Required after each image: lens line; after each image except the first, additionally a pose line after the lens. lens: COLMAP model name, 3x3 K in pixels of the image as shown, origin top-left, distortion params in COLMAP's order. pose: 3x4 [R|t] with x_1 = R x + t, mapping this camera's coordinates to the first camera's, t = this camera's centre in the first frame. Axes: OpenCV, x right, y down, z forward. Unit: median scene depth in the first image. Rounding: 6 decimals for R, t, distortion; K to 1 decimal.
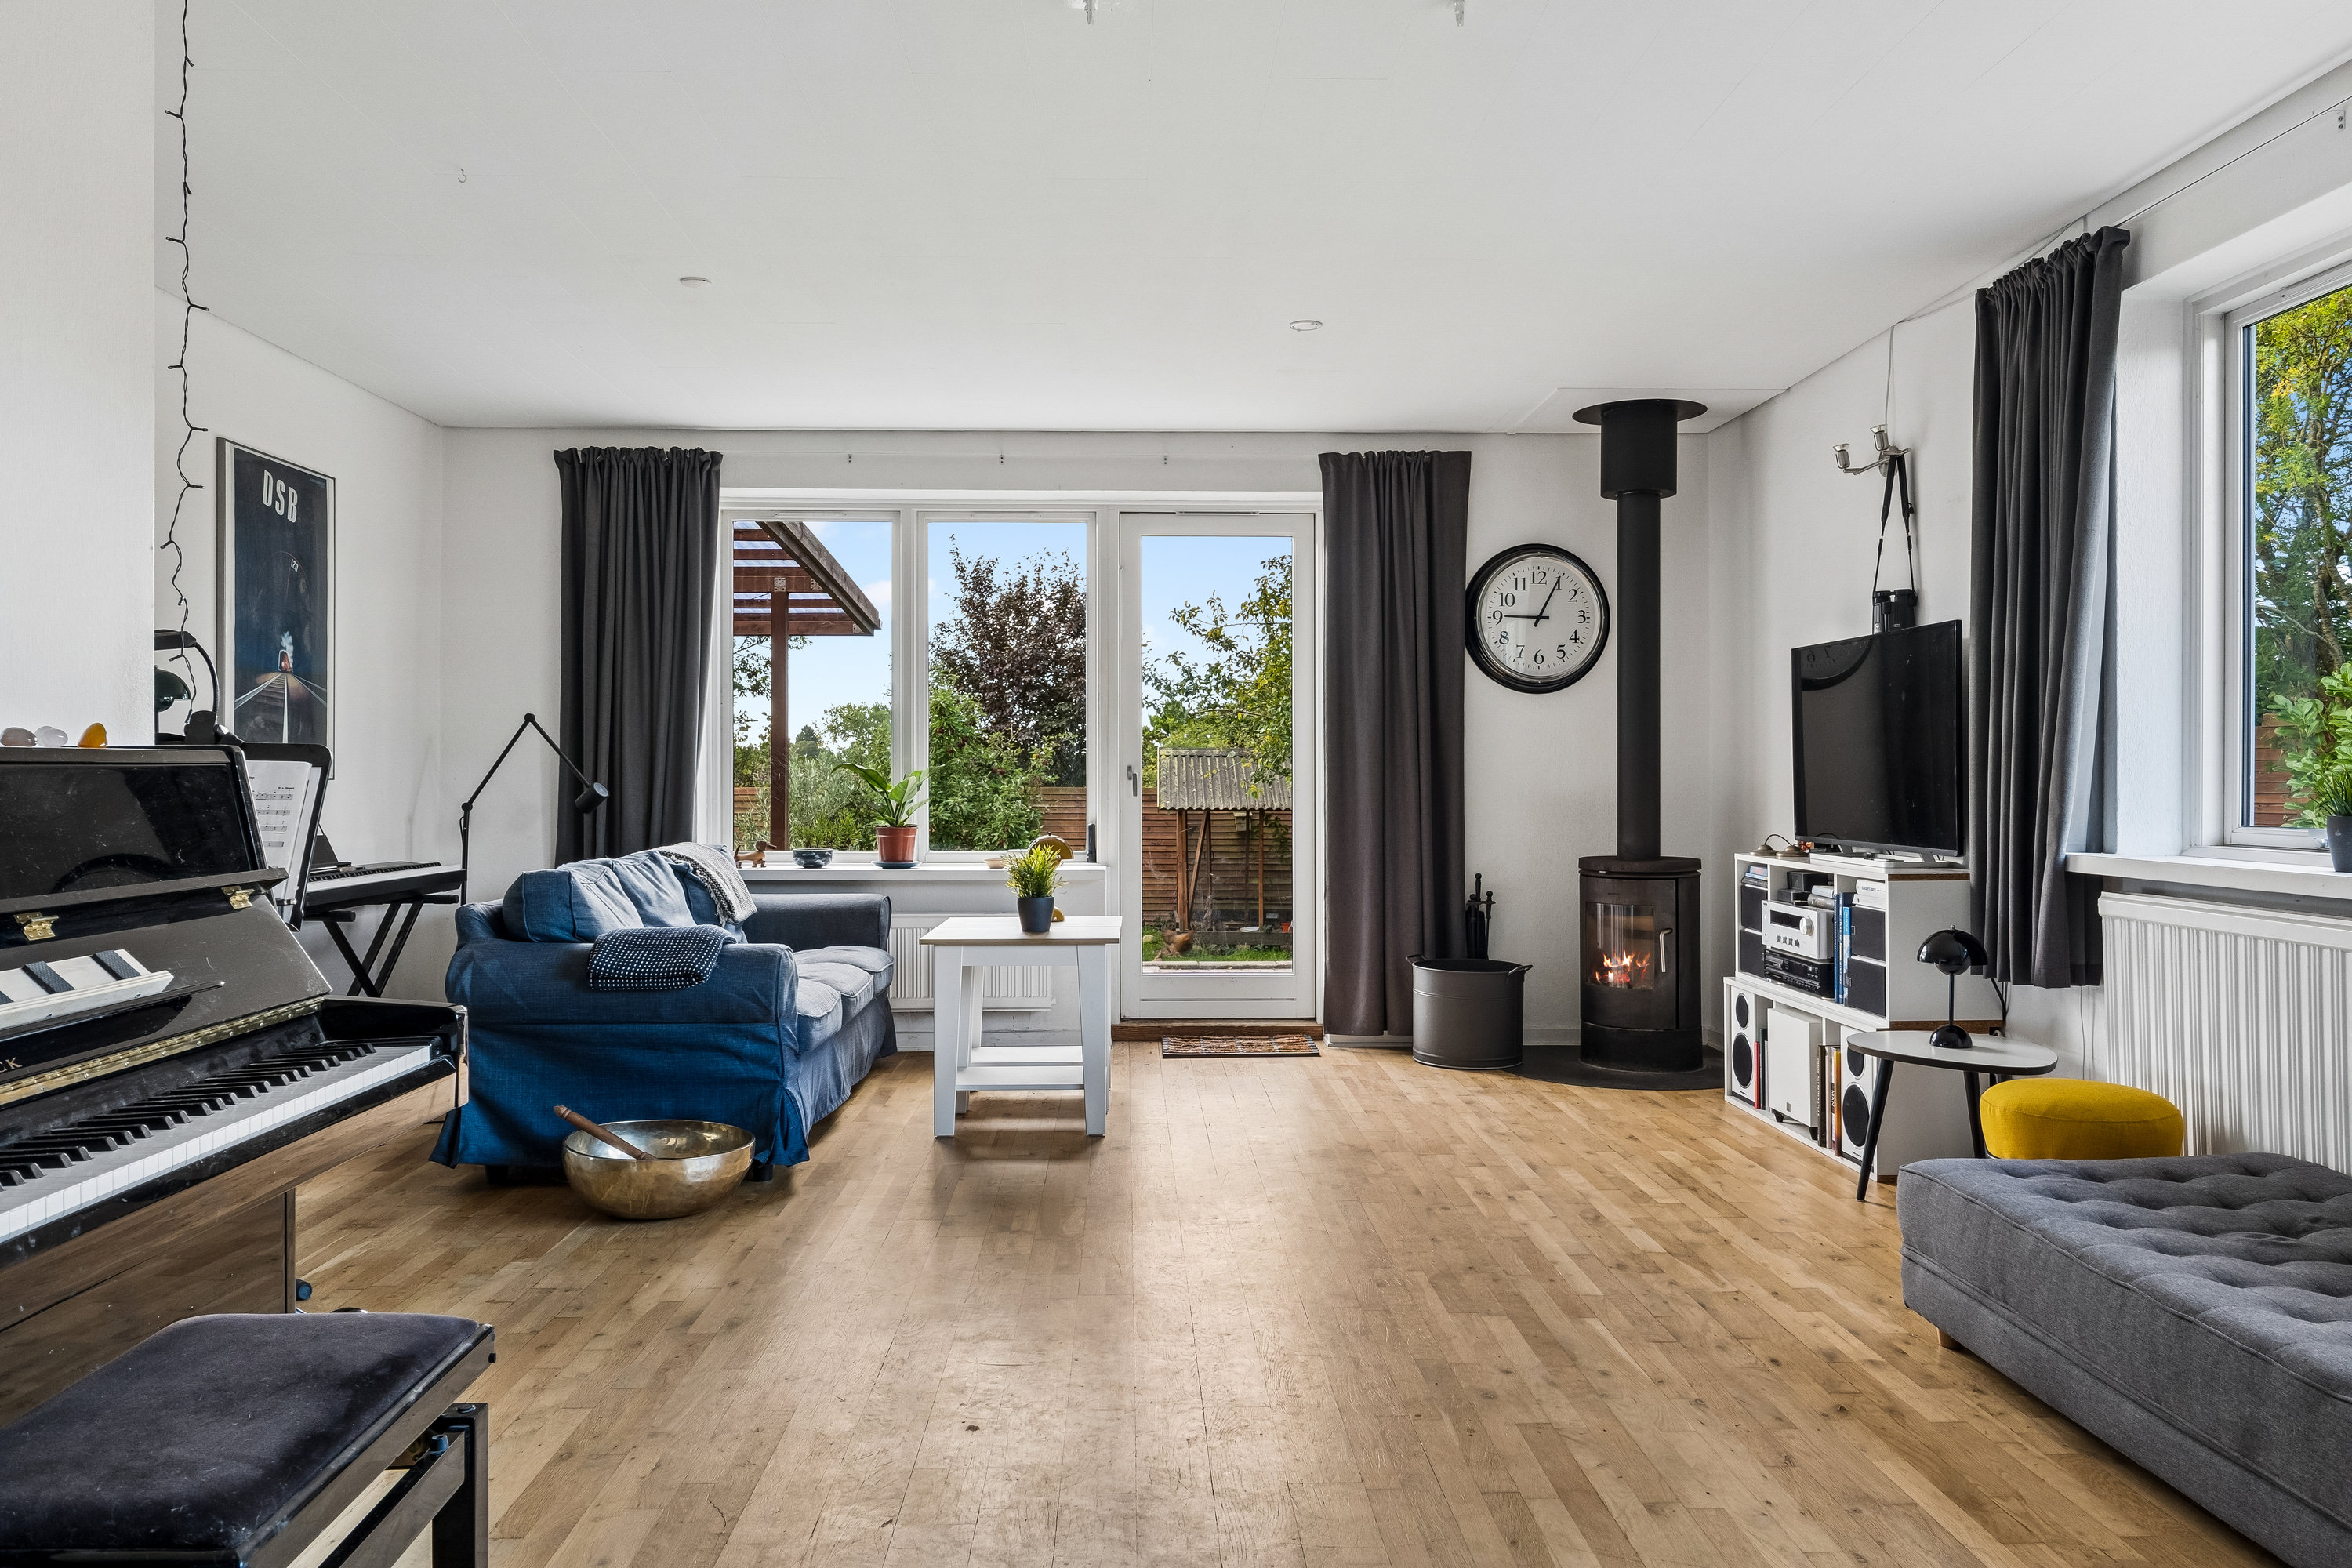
lens RADIAL K [[1756.2, 0, 1177.0], [0, 1756.2, 753.8], [0, 0, 1]] dist [0.007154, 0.001157]
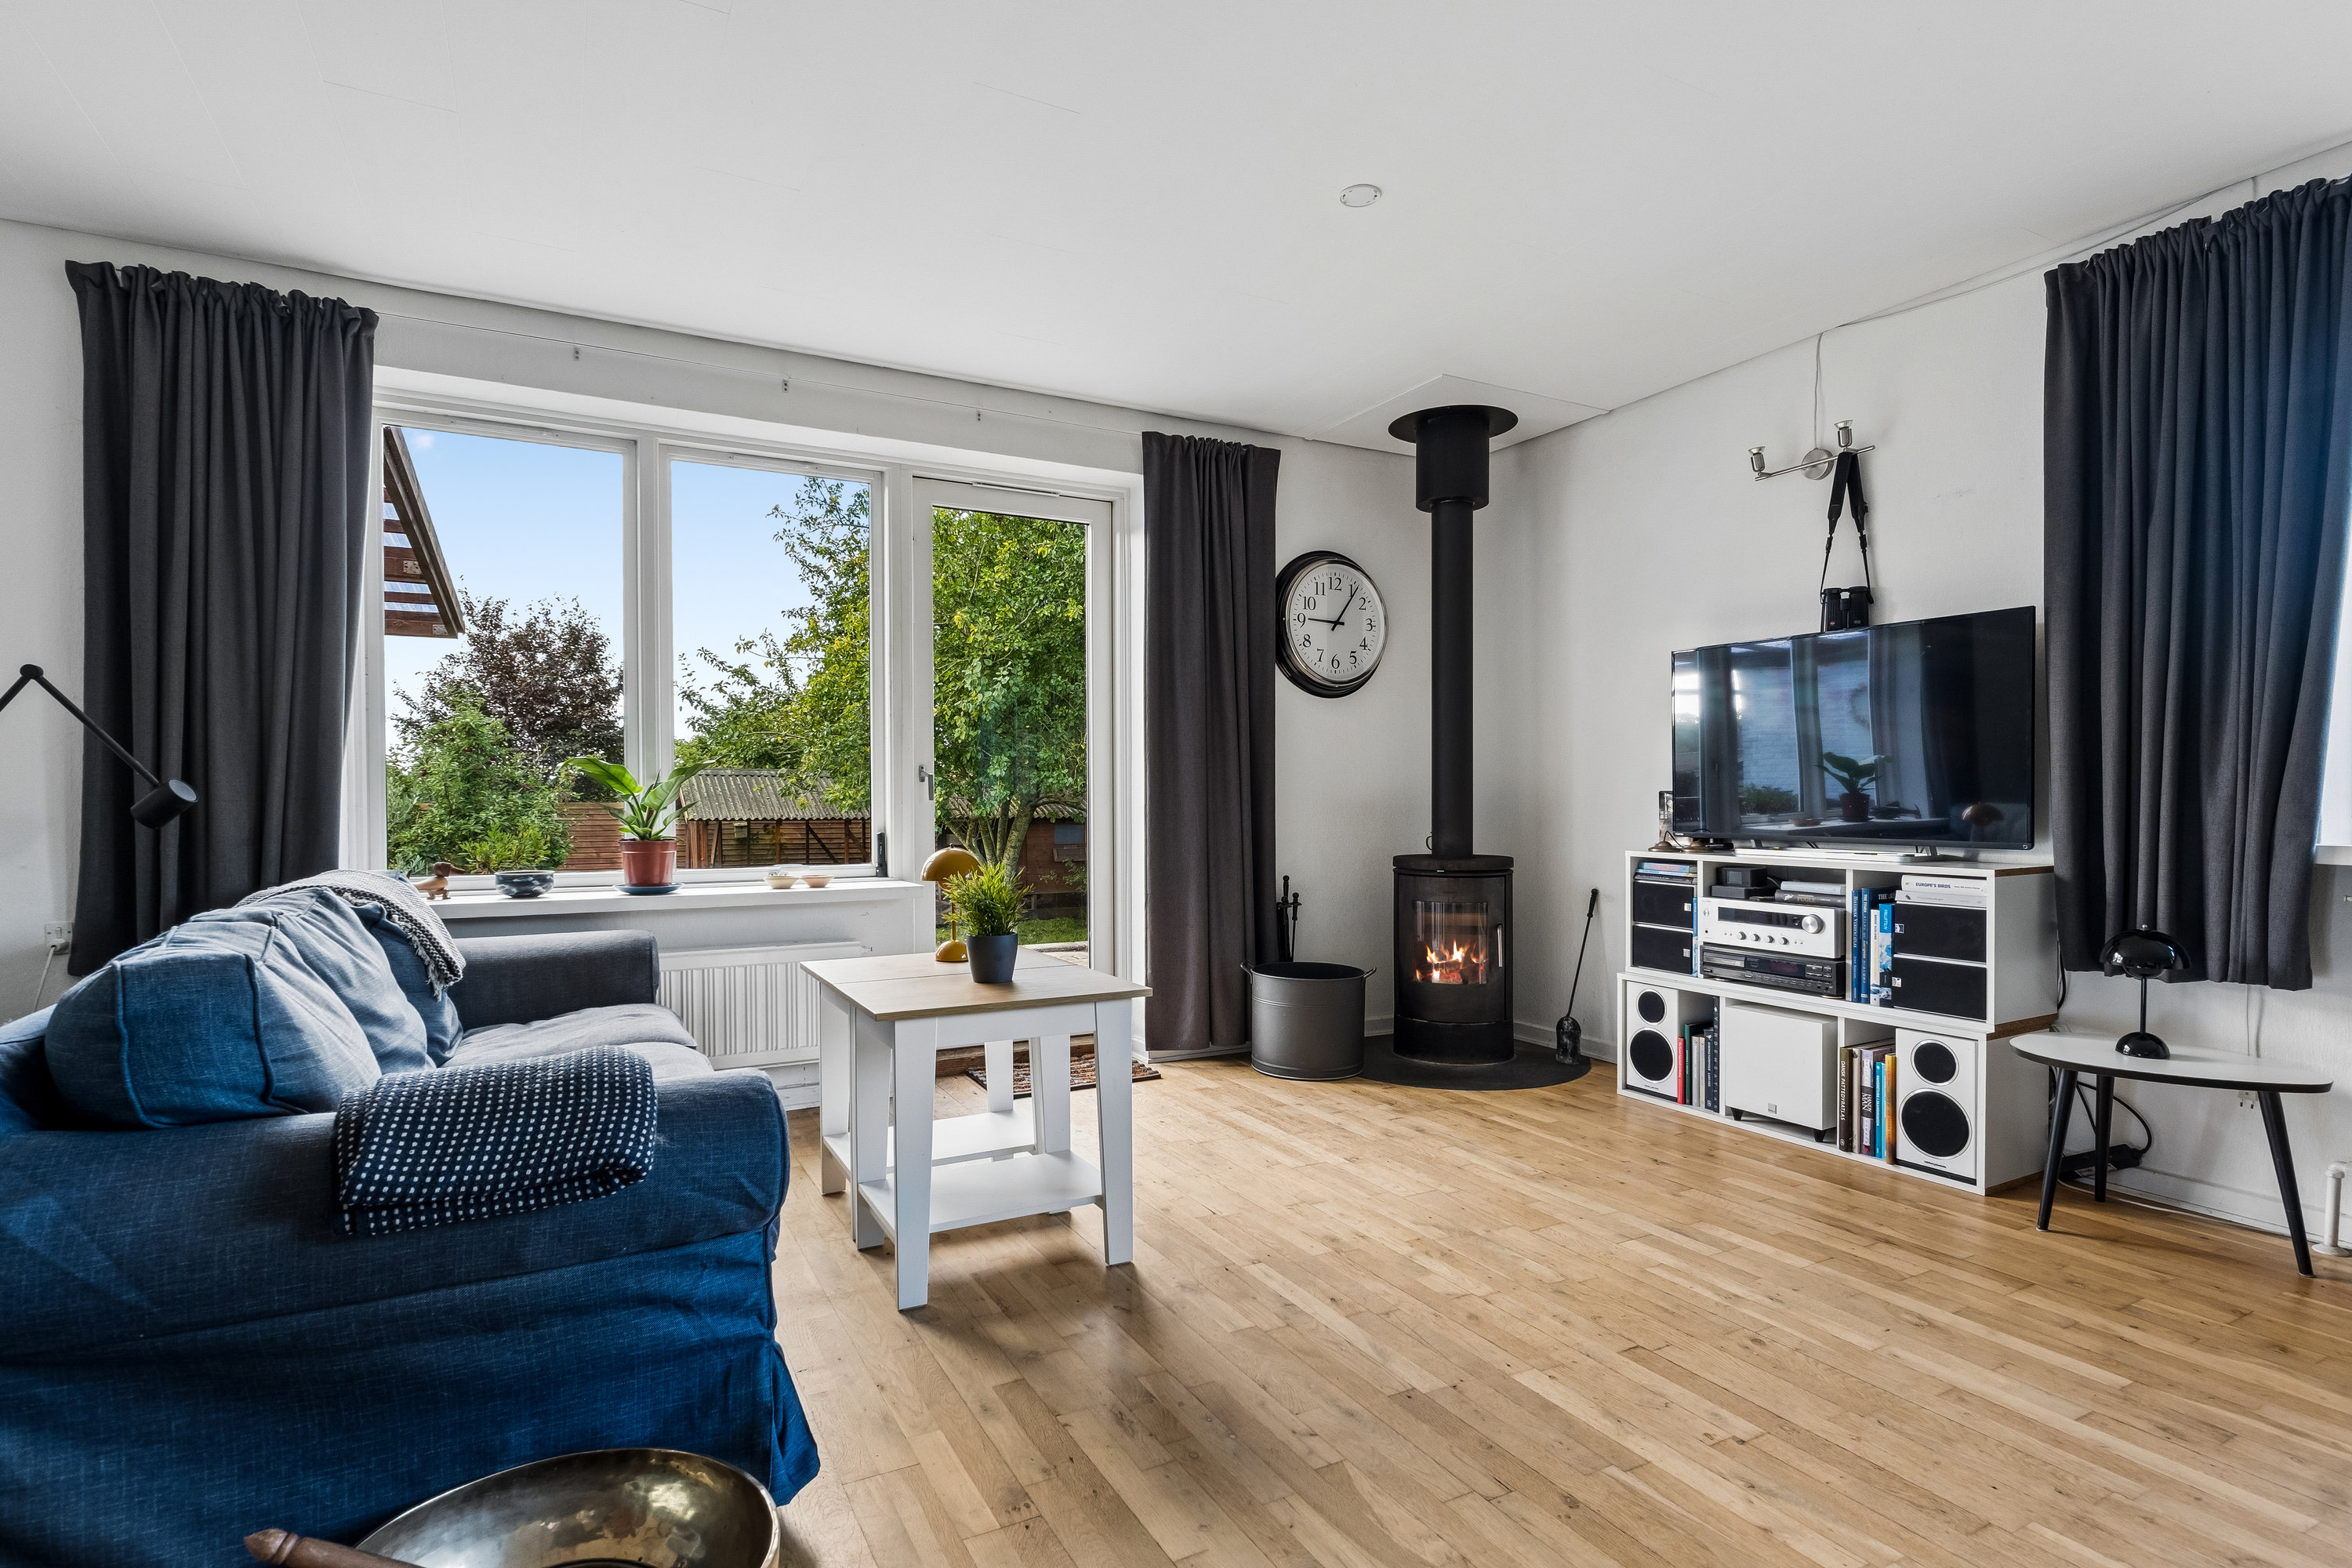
lens RADIAL K [[1177.2, 0, 1179.0], [0, 1177.2, 804.5], [0, 0, 1]] dist [-0.003561, -0.000325]
pose [[0.893856, -0.005908, 0.448315, -0.186918], [-0.002773, 0.999821, 0.018706, 0.015720], [-0.448345, -0.017964, 0.893680, 0.439088]]
